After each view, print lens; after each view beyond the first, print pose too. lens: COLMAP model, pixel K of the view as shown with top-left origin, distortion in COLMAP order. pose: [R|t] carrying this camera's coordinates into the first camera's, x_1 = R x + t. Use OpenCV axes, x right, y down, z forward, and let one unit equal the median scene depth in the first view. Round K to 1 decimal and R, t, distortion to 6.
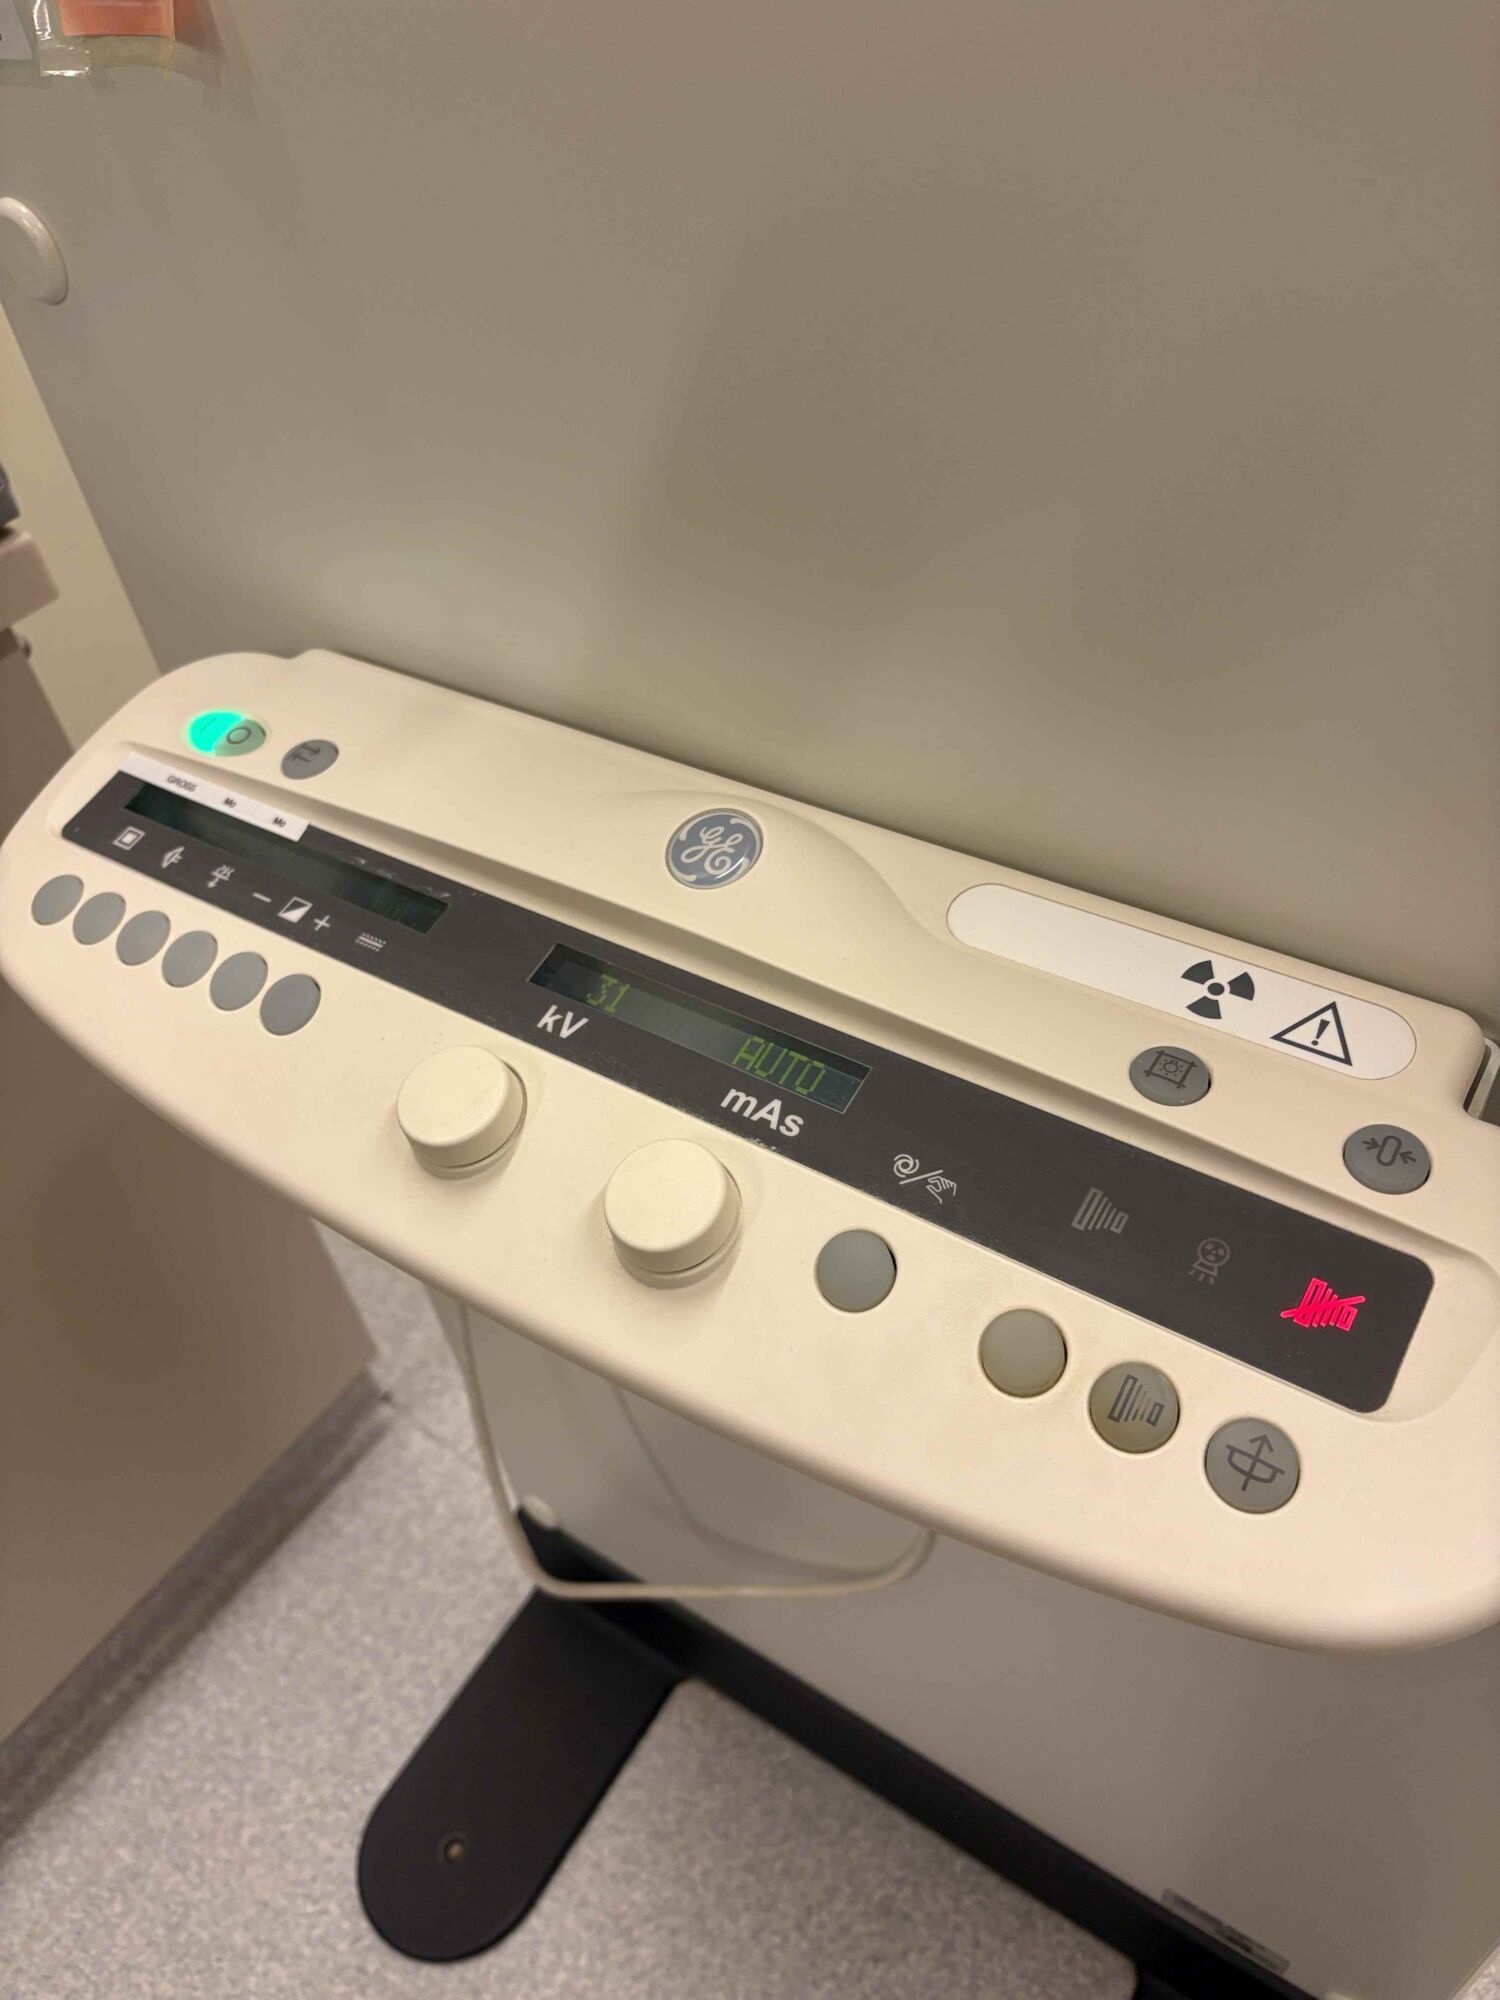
lens RADIAL K [[1513.9, 0, 750.0], [0, 1513.9, 1000.0], [0, 0, 1]] dist [0.045562, 0.001862]
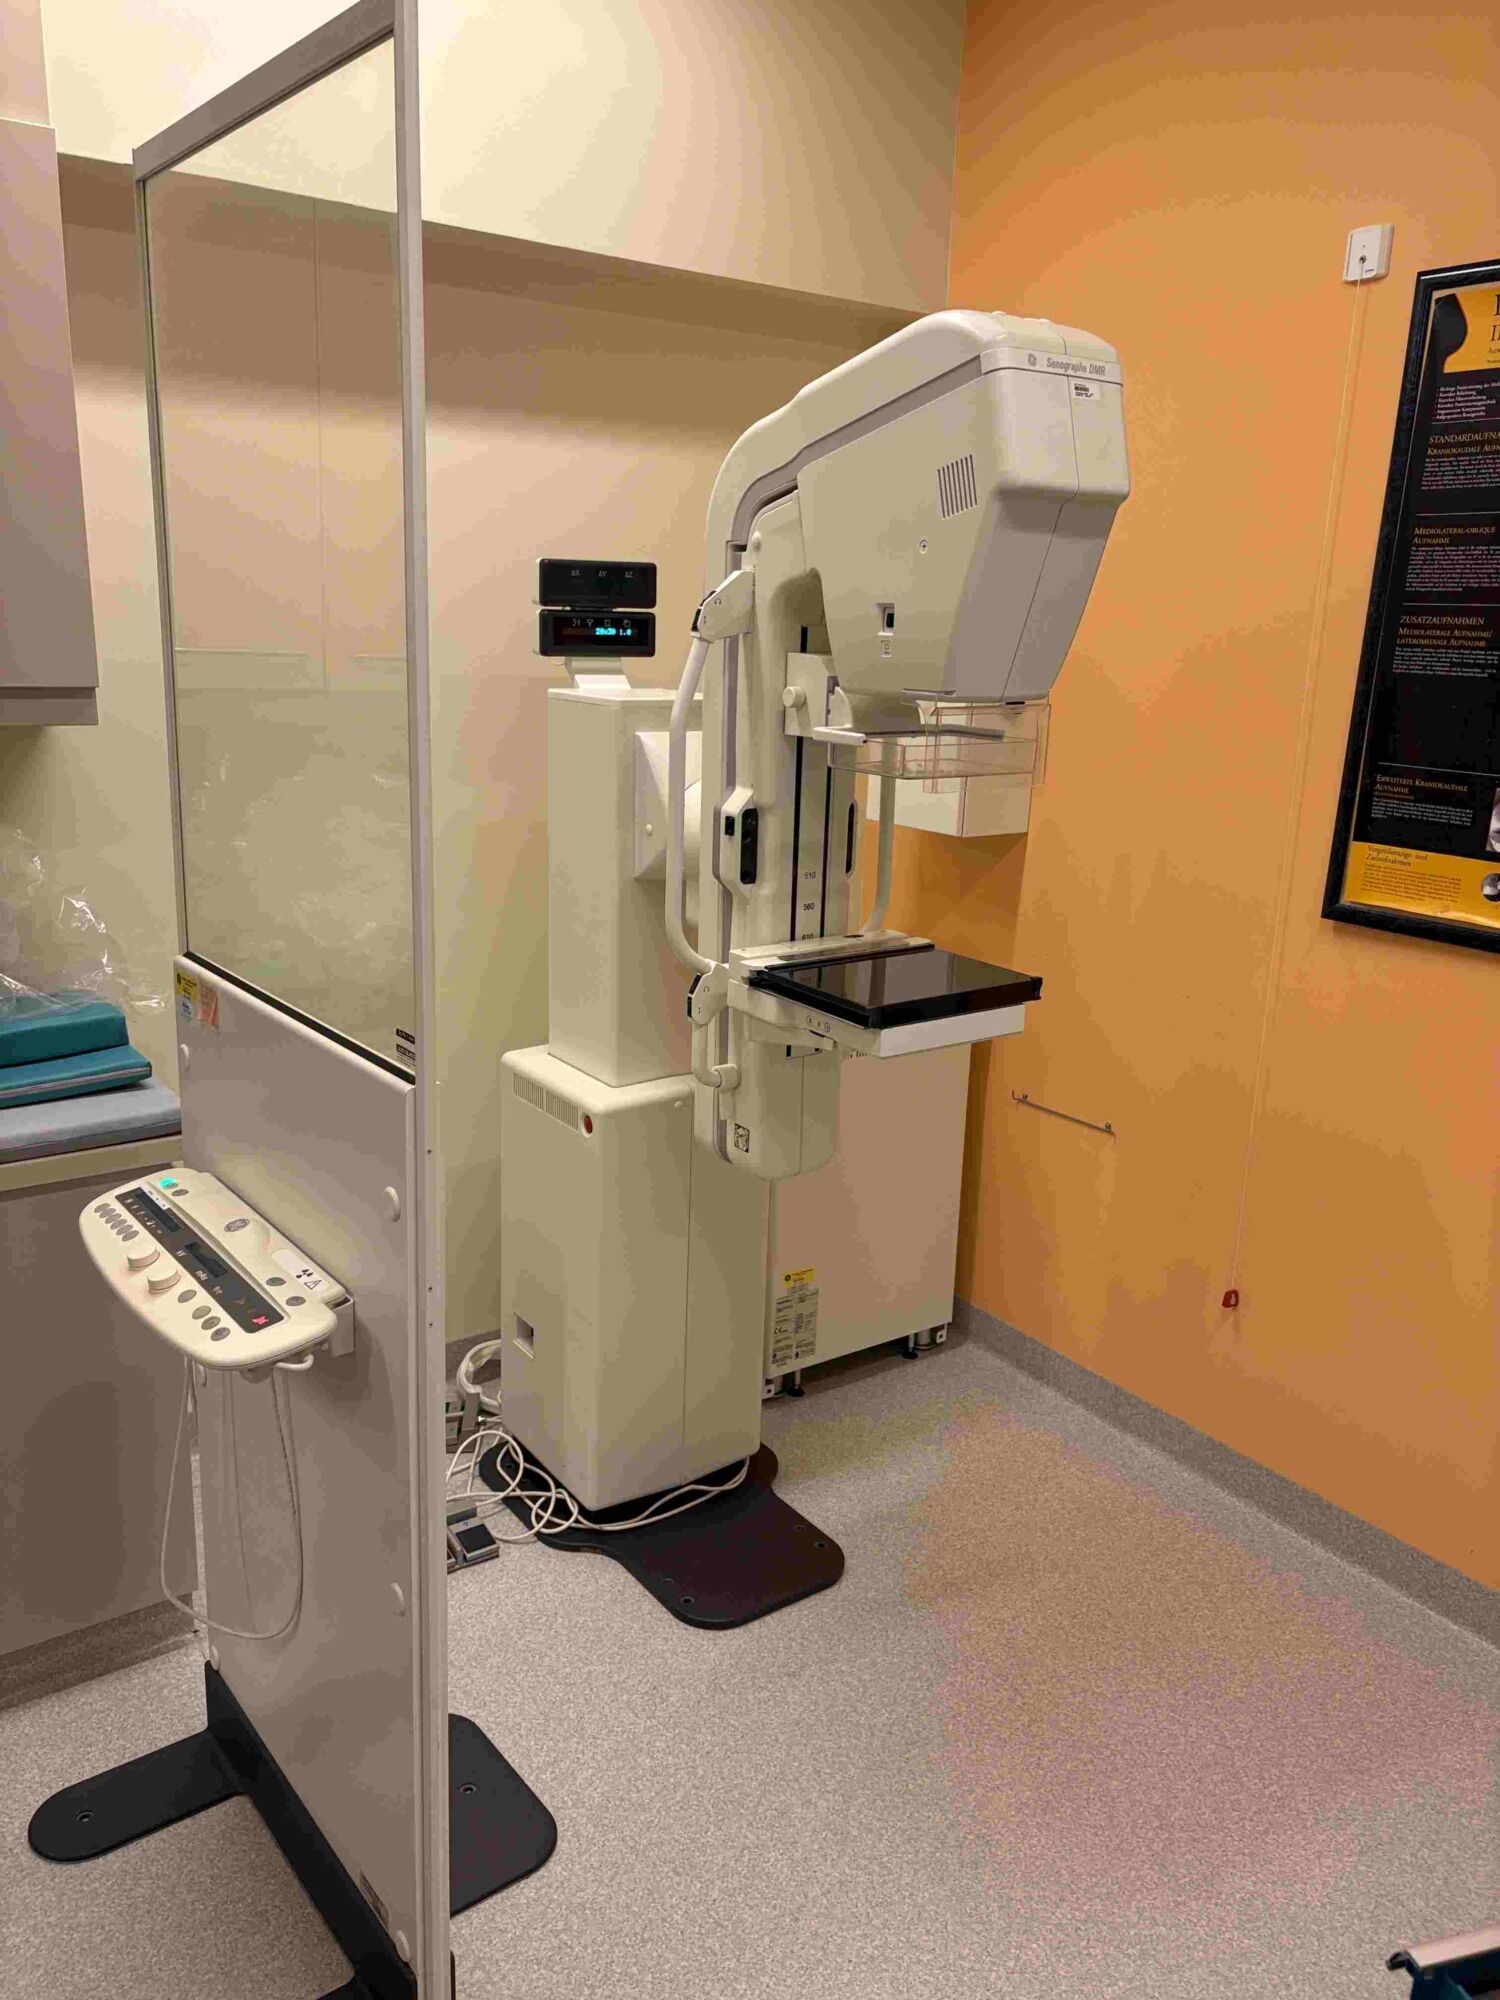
lens RADIAL K [[1513.9, 0, 750.0], [0, 1513.9, 1000.0], [0, 0, 1]] dist [0.045562, 0.001862]
pose [[0.940068, 0.211569, -0.267416, 1.978165], [-0.315540, 0.837021, -0.447023, 0.695436], [0.129256, 0.504613, 0.853615, -2.311693]]
